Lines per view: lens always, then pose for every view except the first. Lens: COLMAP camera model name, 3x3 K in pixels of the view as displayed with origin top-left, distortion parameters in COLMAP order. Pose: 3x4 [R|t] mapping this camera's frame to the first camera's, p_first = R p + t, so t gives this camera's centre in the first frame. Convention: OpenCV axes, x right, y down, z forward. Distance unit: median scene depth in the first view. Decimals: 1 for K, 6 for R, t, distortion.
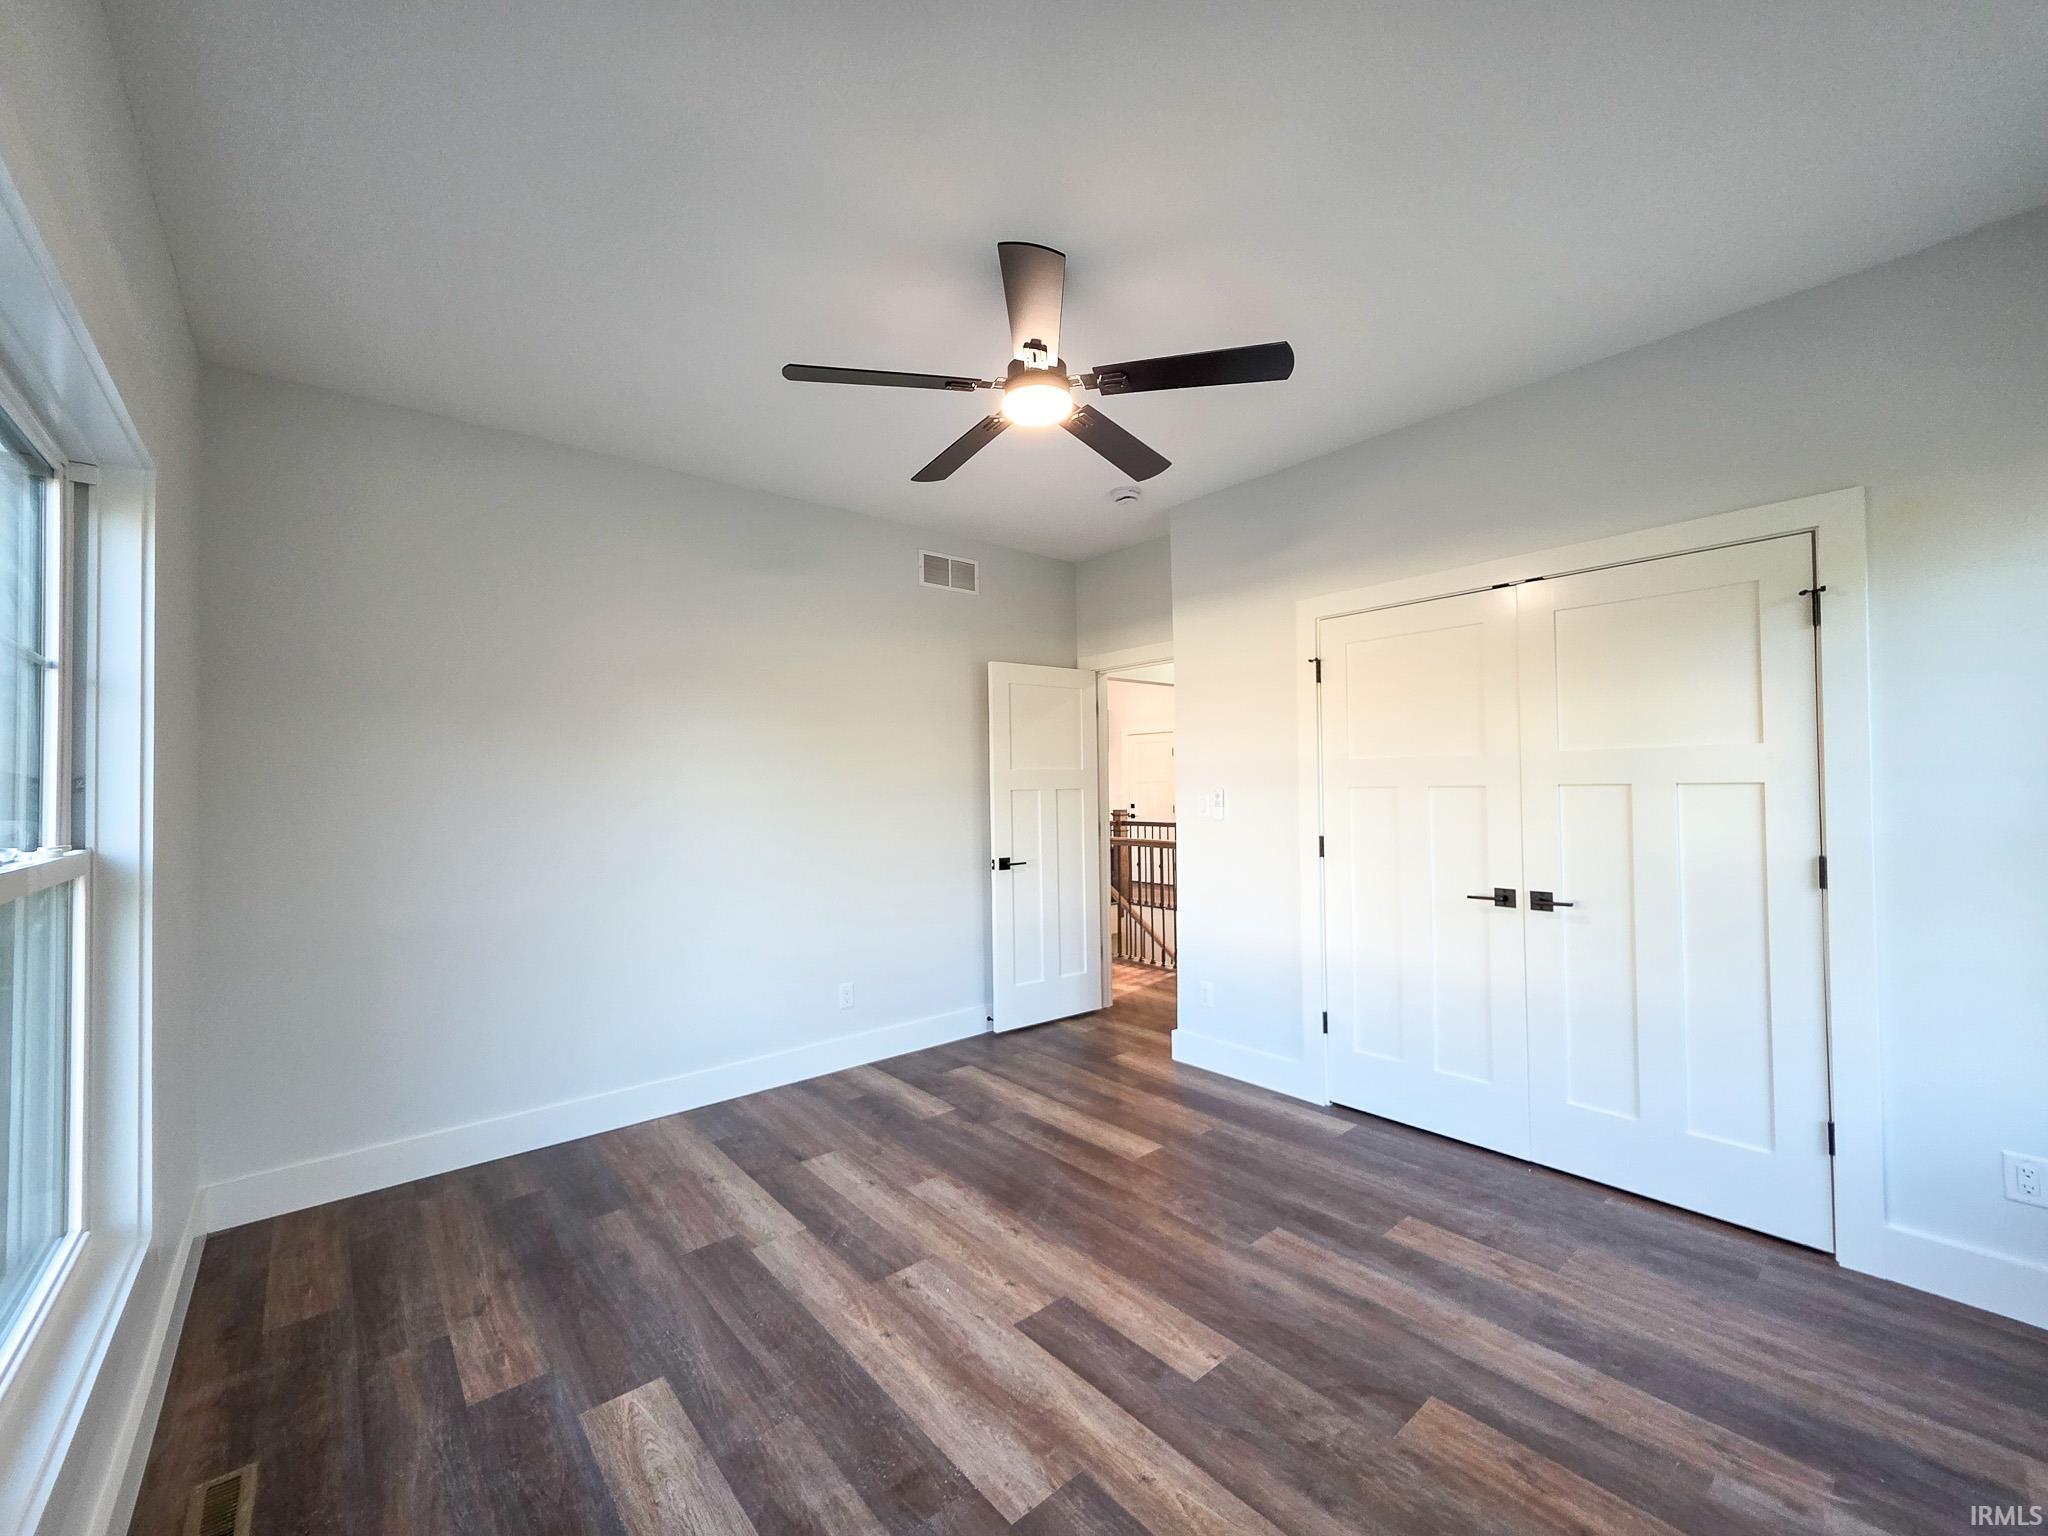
lens RADIAL K [[821.3, 0, 1018.2], [0, 821.3, 767.5], [0, 0, 1]] dist [0.002172, 0.000033]
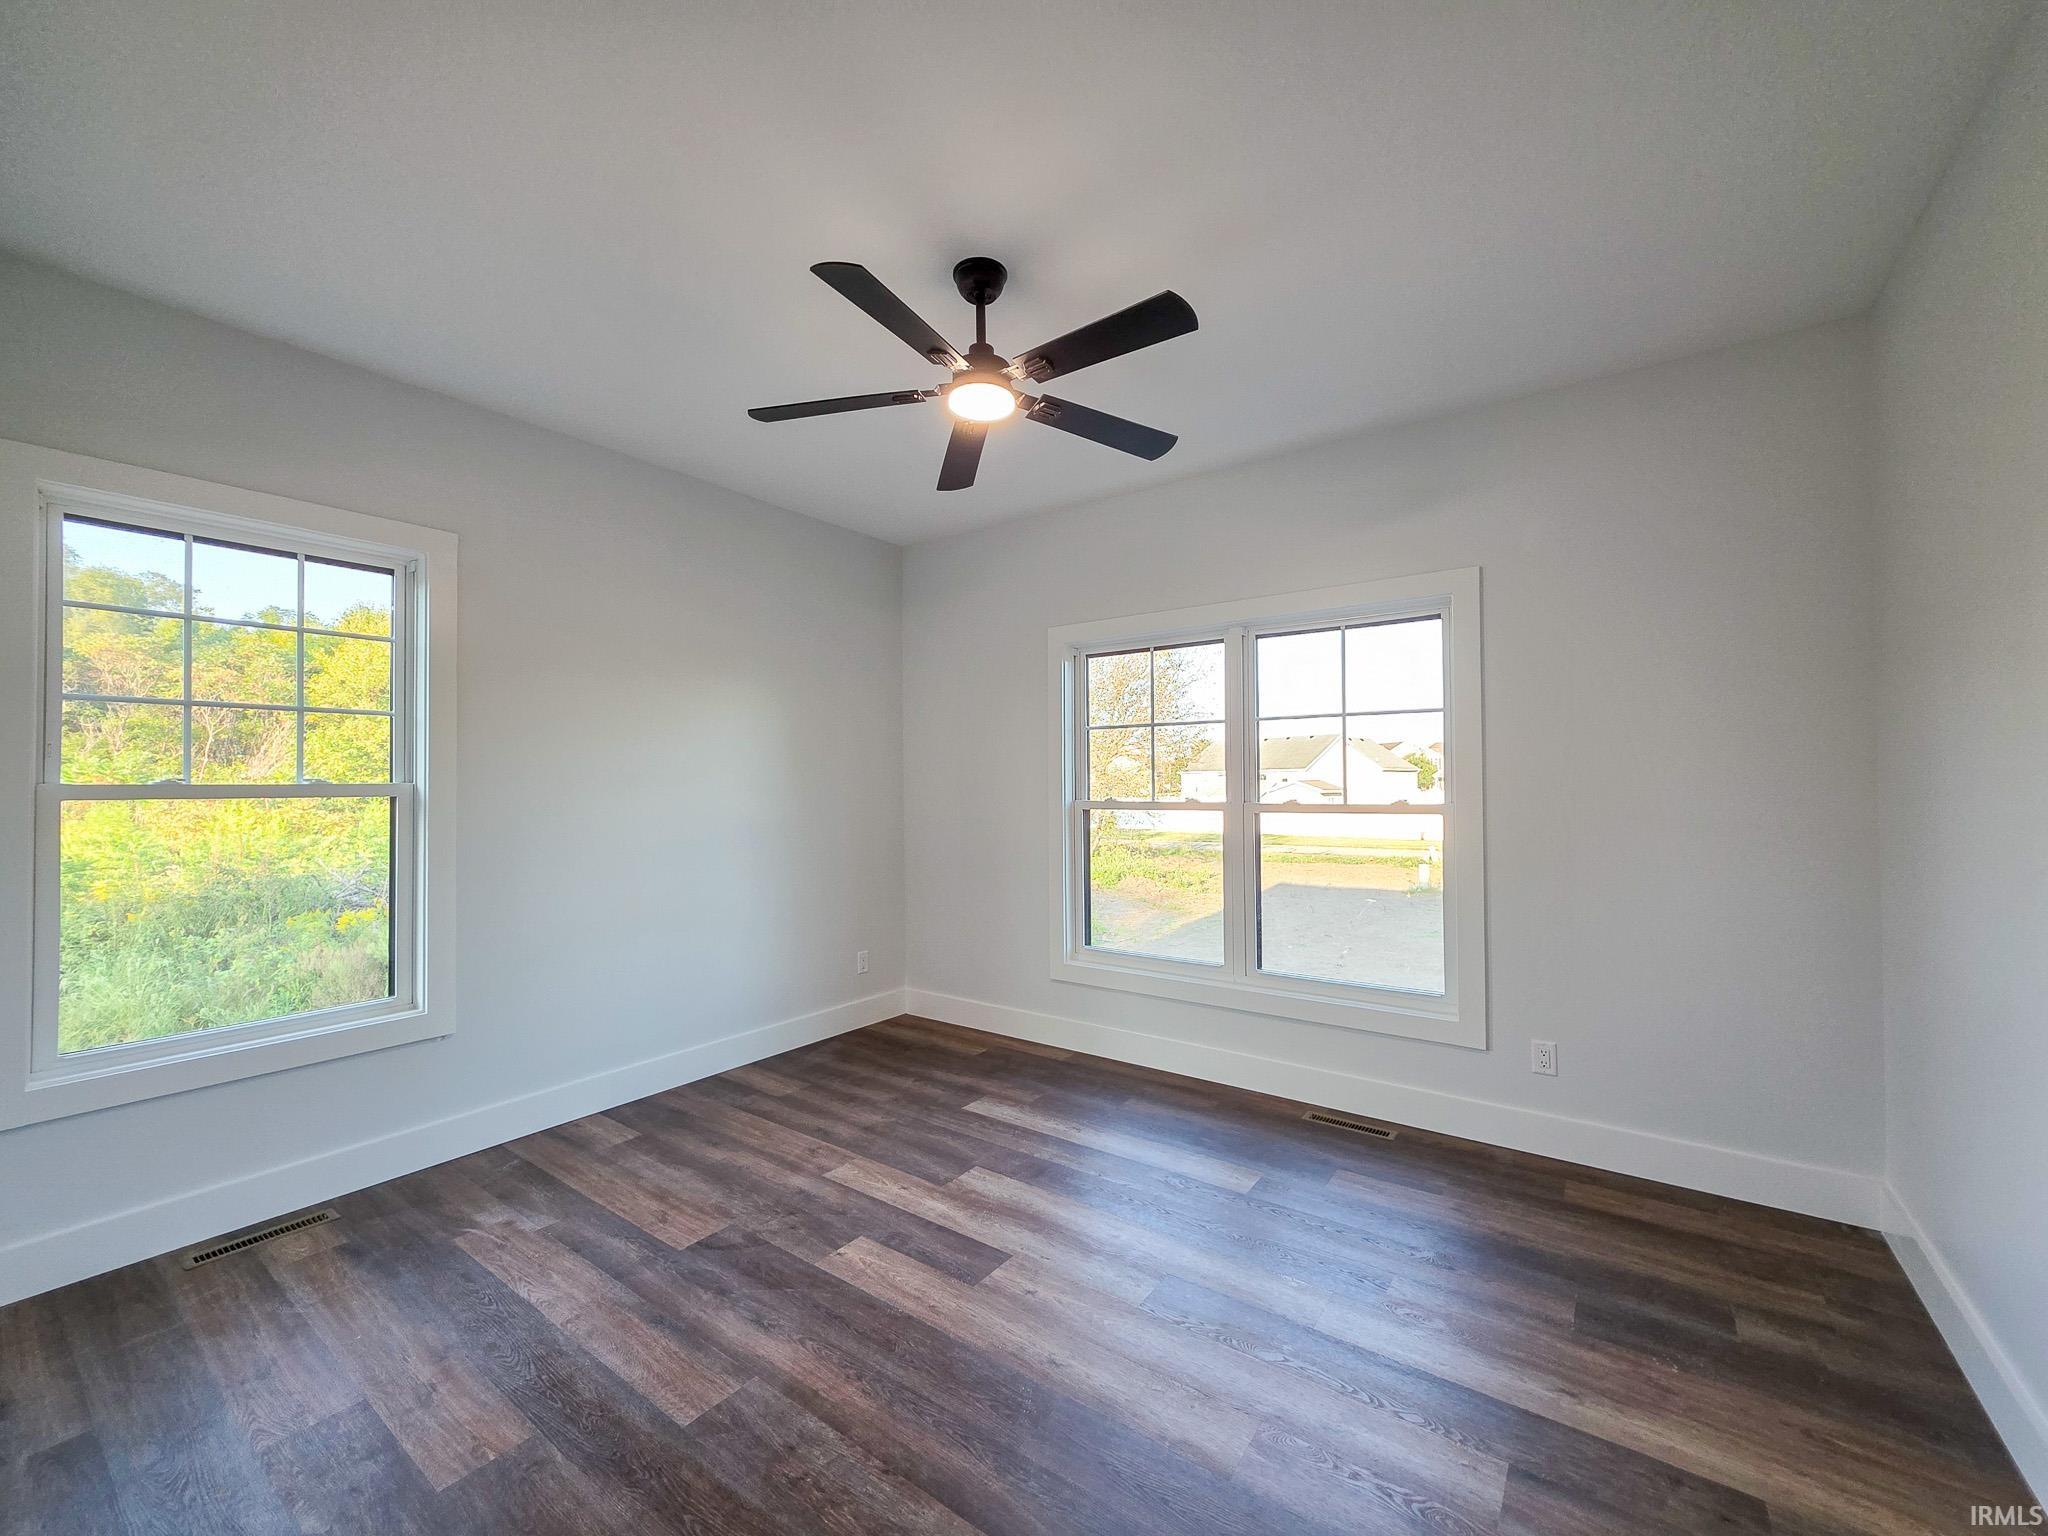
lens RADIAL K [[821.3, 0, 1019.7], [0, 821.3, 778.9], [0, 0, 1]] dist [0.002172, 0.000033]
pose [[-0.972092, 0.017367, -0.233955, 0.239129], [0.024398, 0.999332, -0.027193, 0.058794], [0.233326, -0.032142, -0.971867, 2.139630]]
